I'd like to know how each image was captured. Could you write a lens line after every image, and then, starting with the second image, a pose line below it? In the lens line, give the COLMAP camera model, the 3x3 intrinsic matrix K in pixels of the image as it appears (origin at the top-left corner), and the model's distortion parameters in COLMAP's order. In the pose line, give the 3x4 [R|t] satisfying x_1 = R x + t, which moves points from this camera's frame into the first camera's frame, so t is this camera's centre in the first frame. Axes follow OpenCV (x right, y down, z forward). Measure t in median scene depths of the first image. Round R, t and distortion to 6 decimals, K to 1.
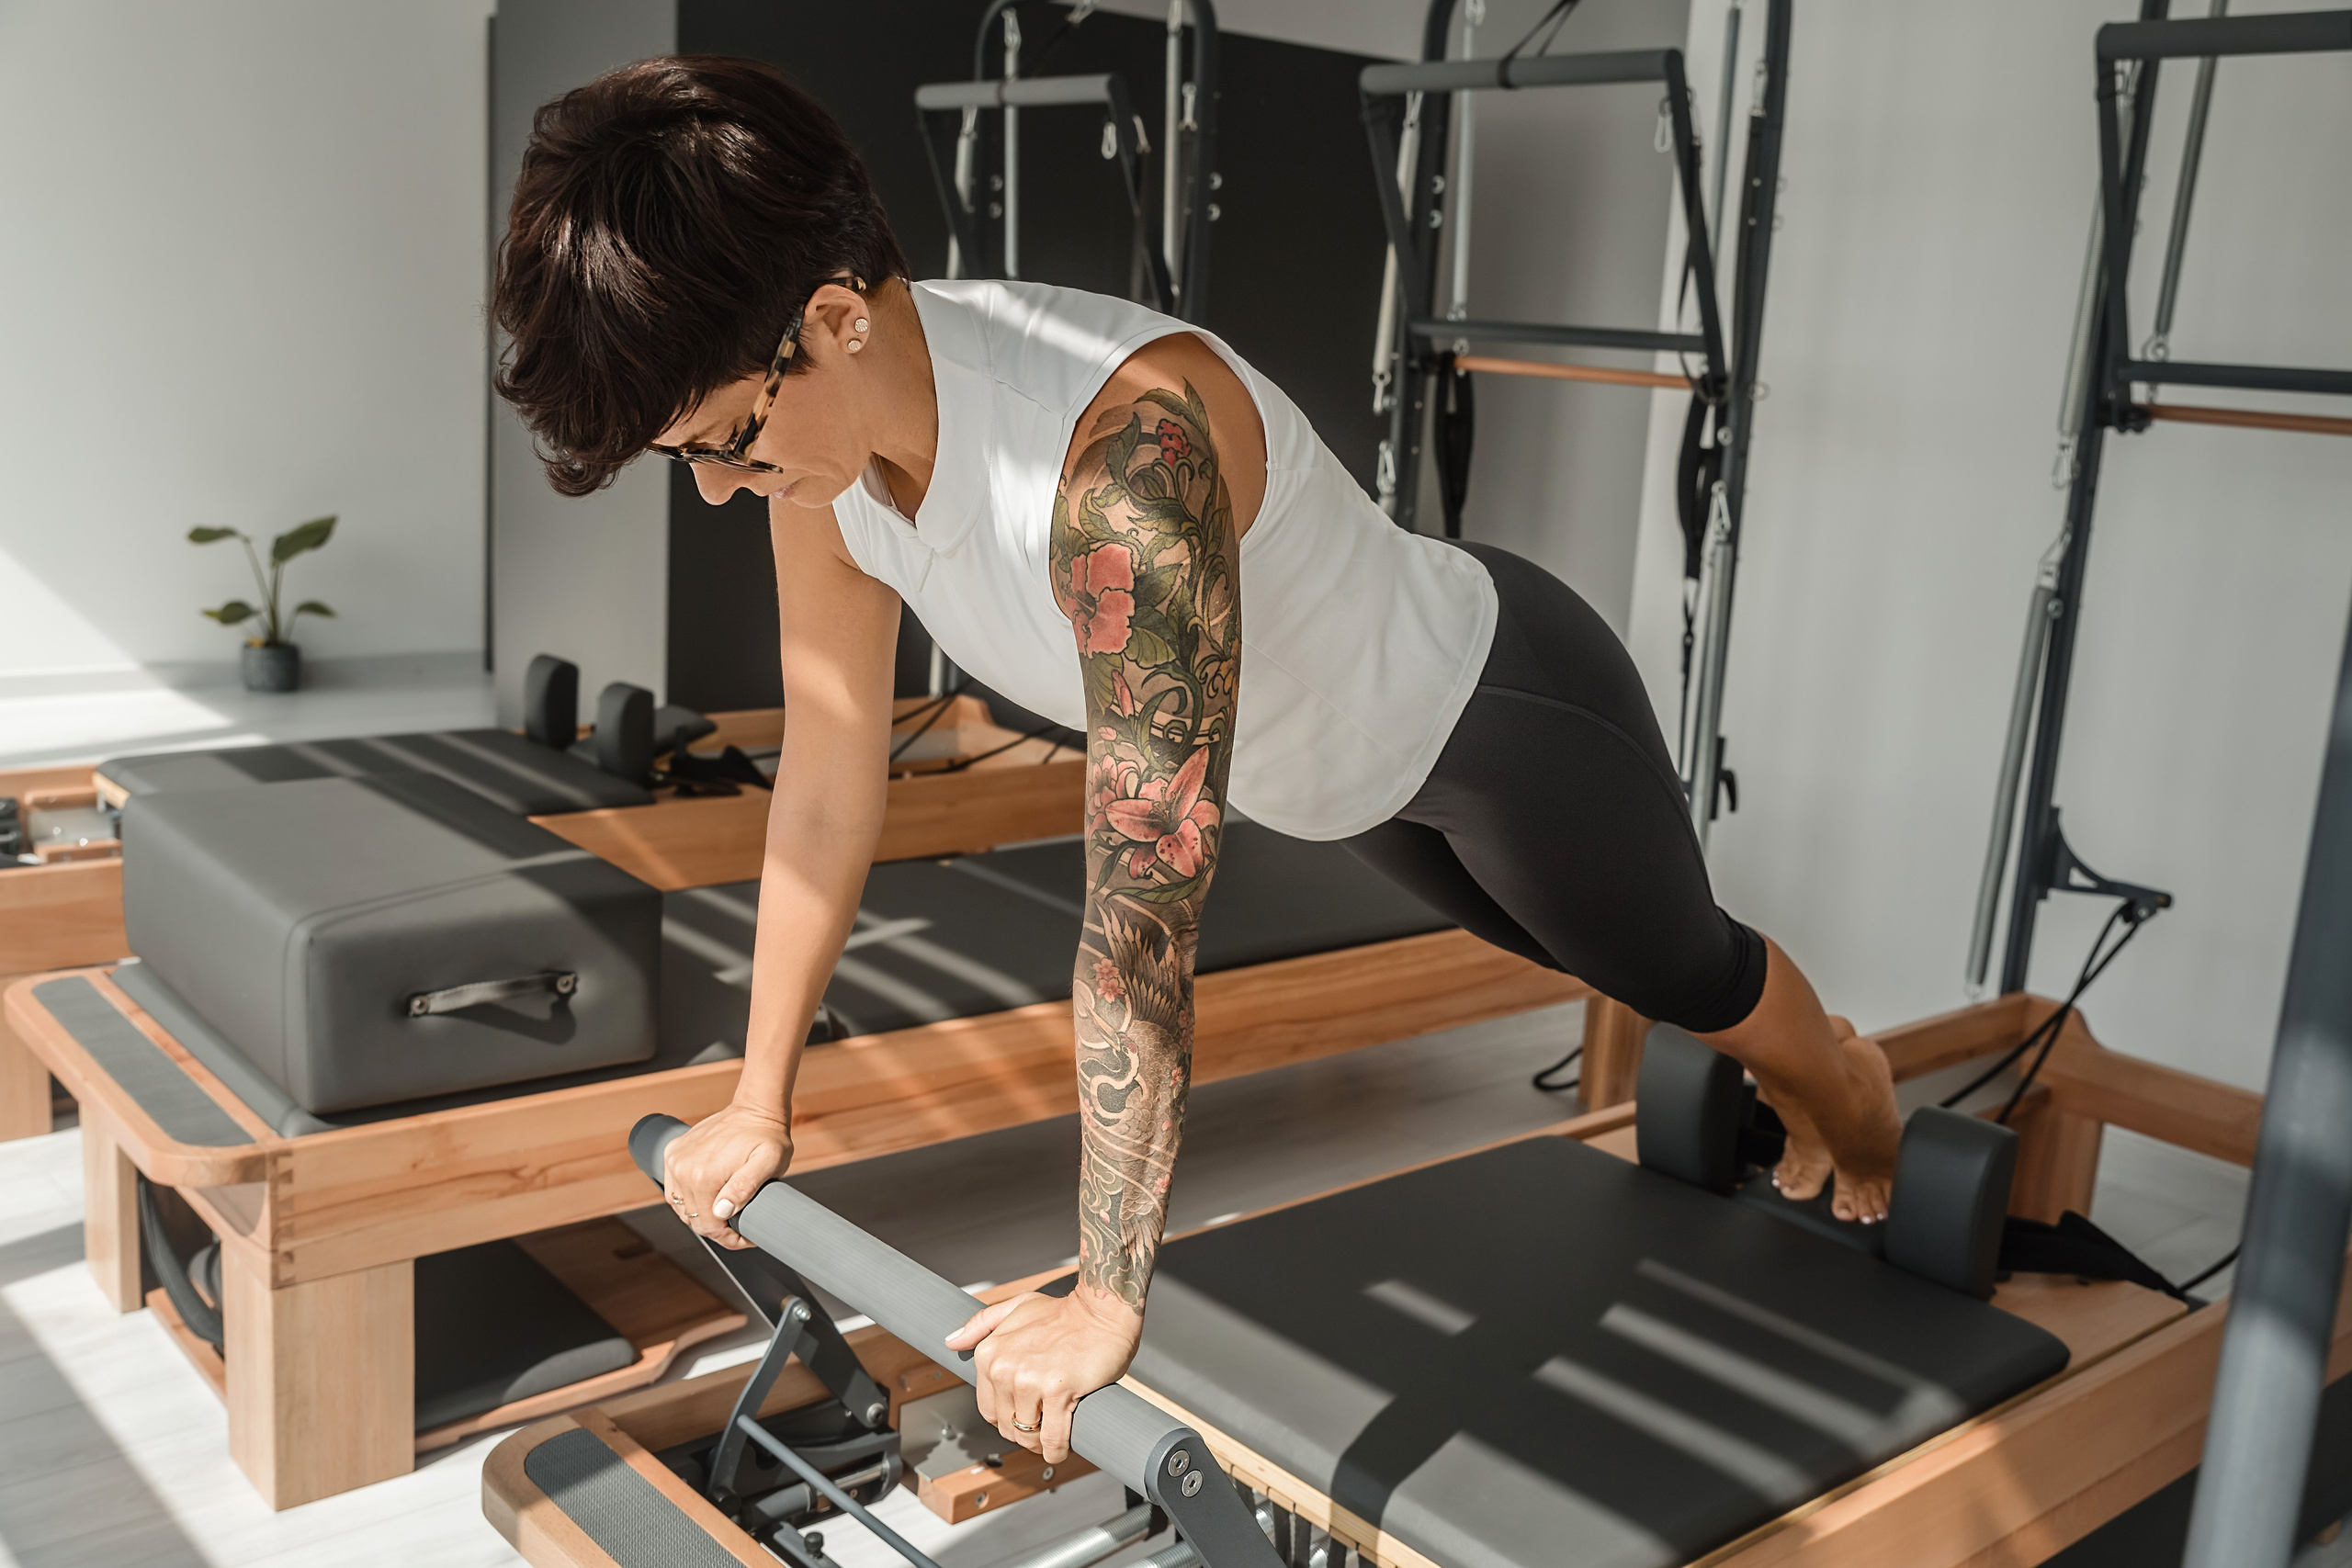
lens RADIAL K [[2296.5, 0, 1176.0], [0, 2296.5, 784.0], [0, 0, 1]] dist [-0.005895, -0.003173]
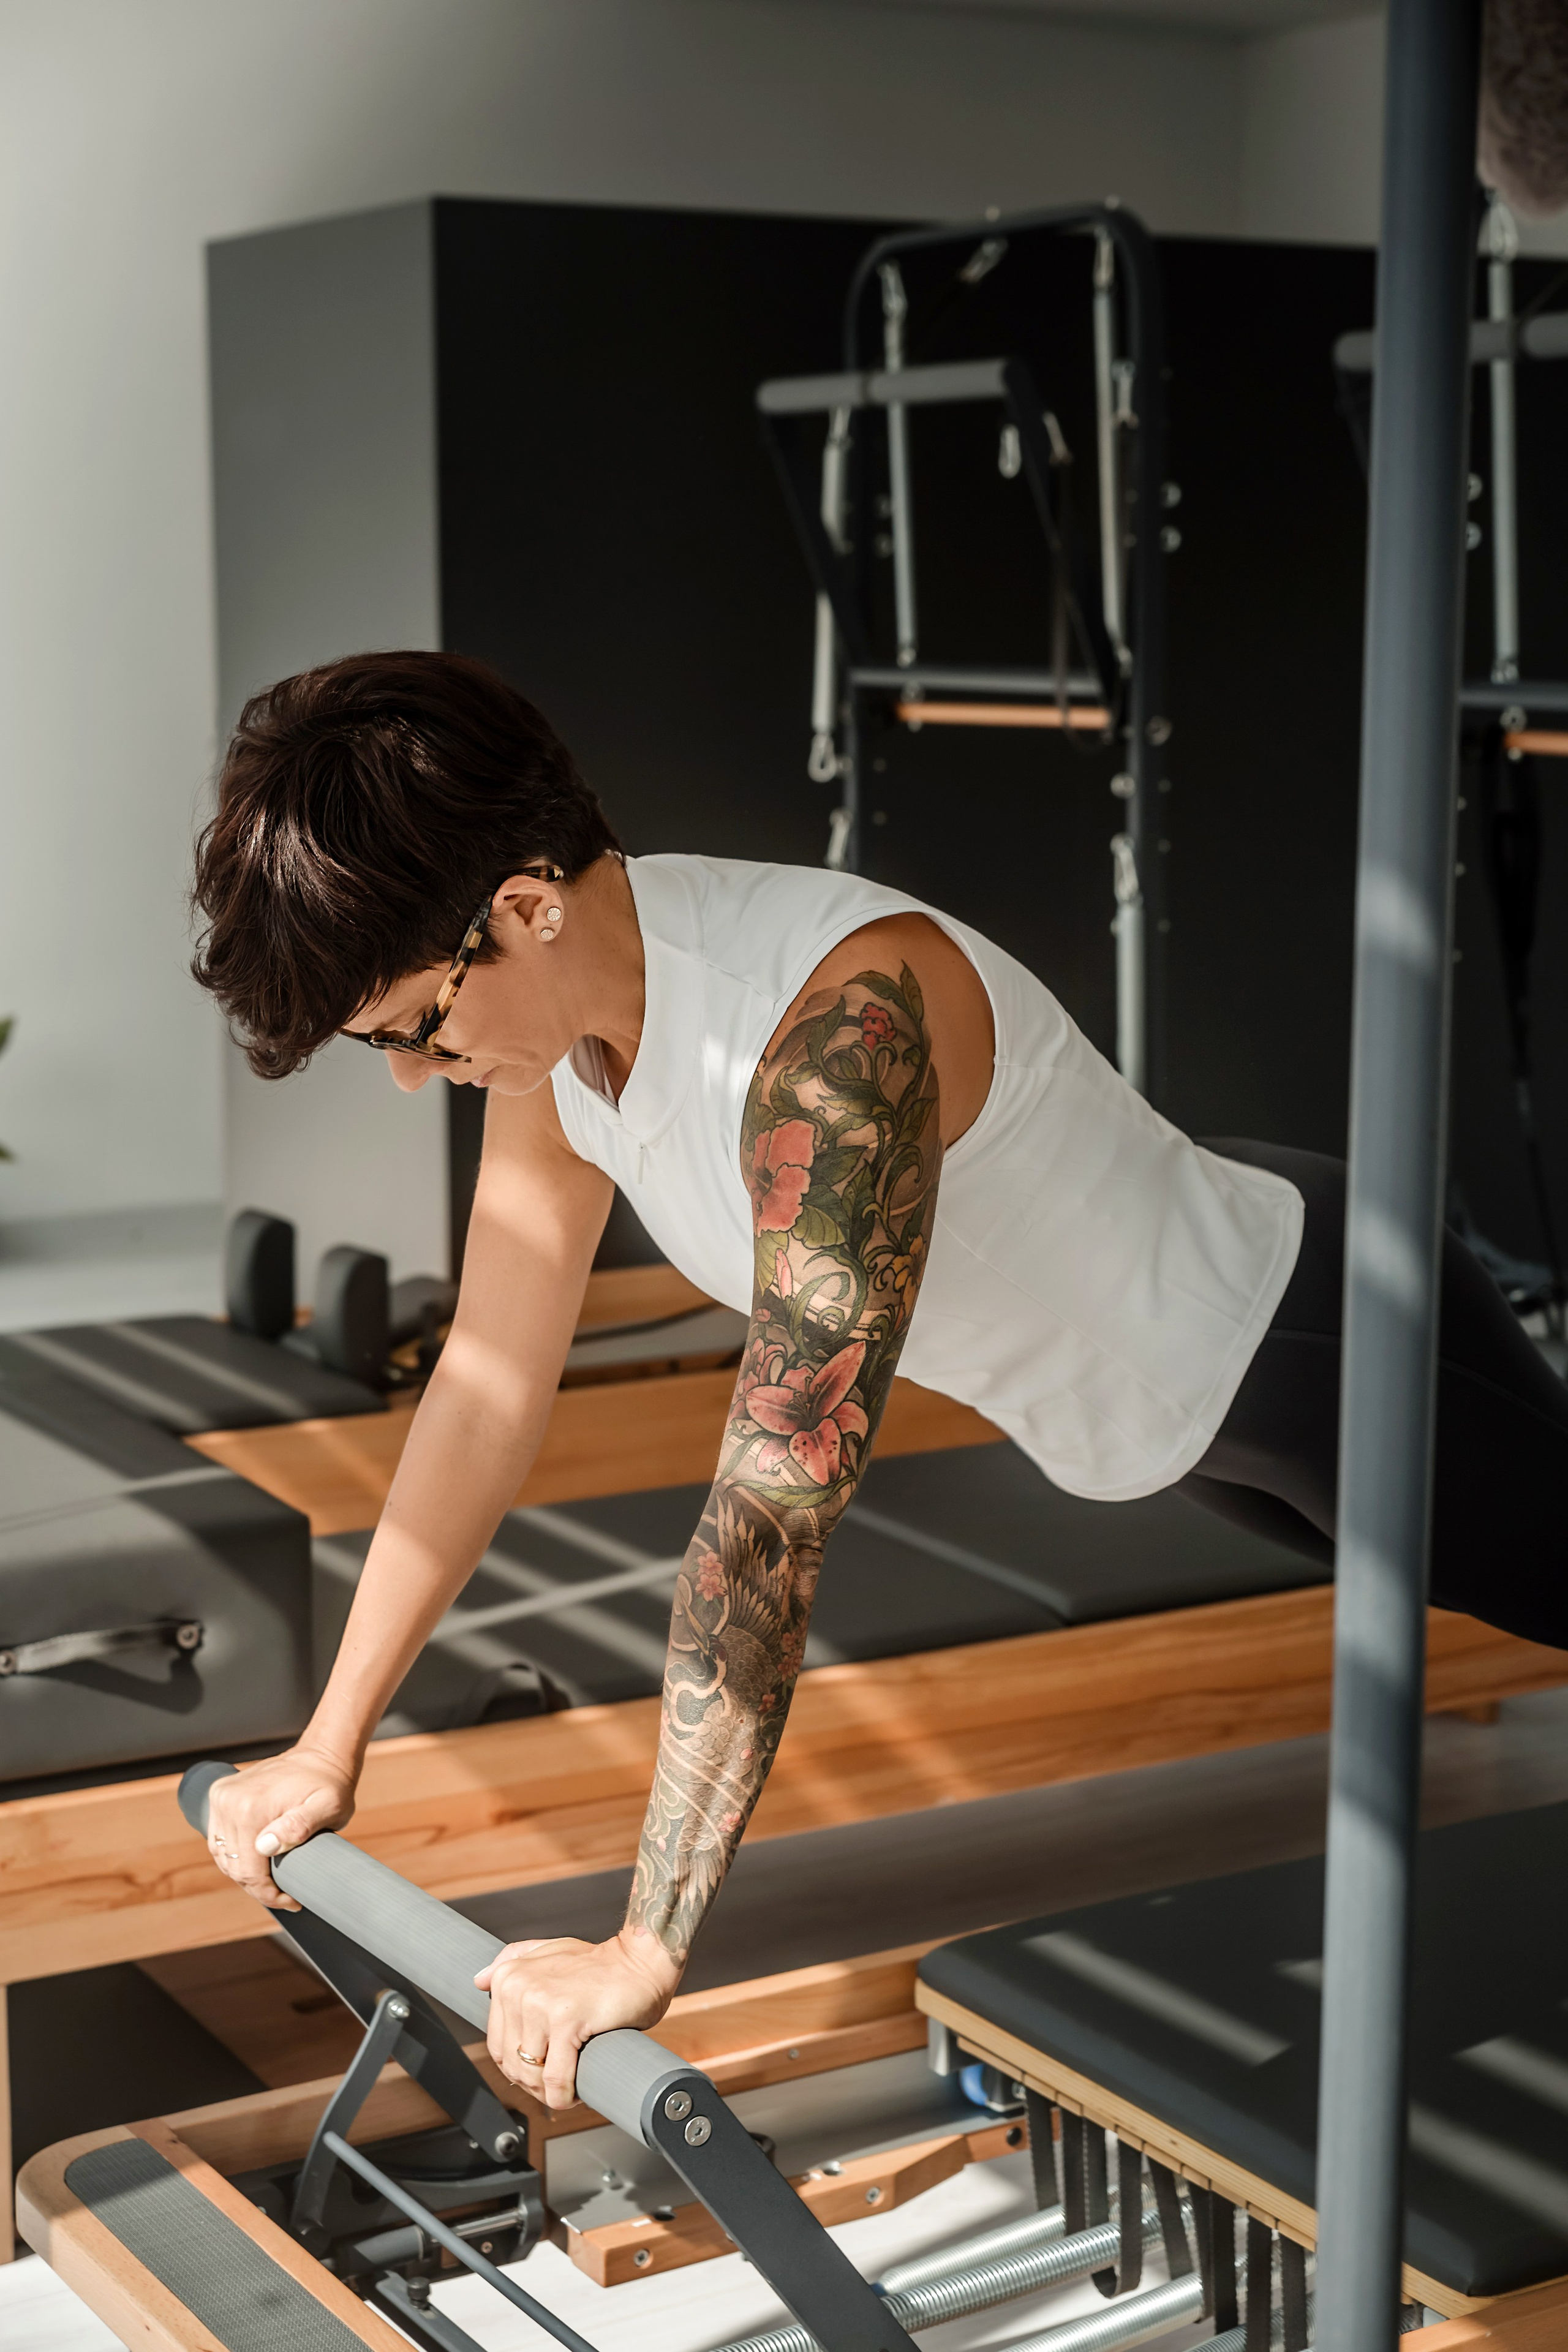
lens RADIAL K [[3868.2, 0, 784.0], [0, 3868.2, 1176.0], [0, 0, 1]] dist [0.004535, -0.118358]
pose [[0.983307, -0.035853, -0.178385, 0.132261], [0.026185, 0.998073, -0.056259, 0.007290], [0.180059, 0.050648, 0.982351, -0.204170]]
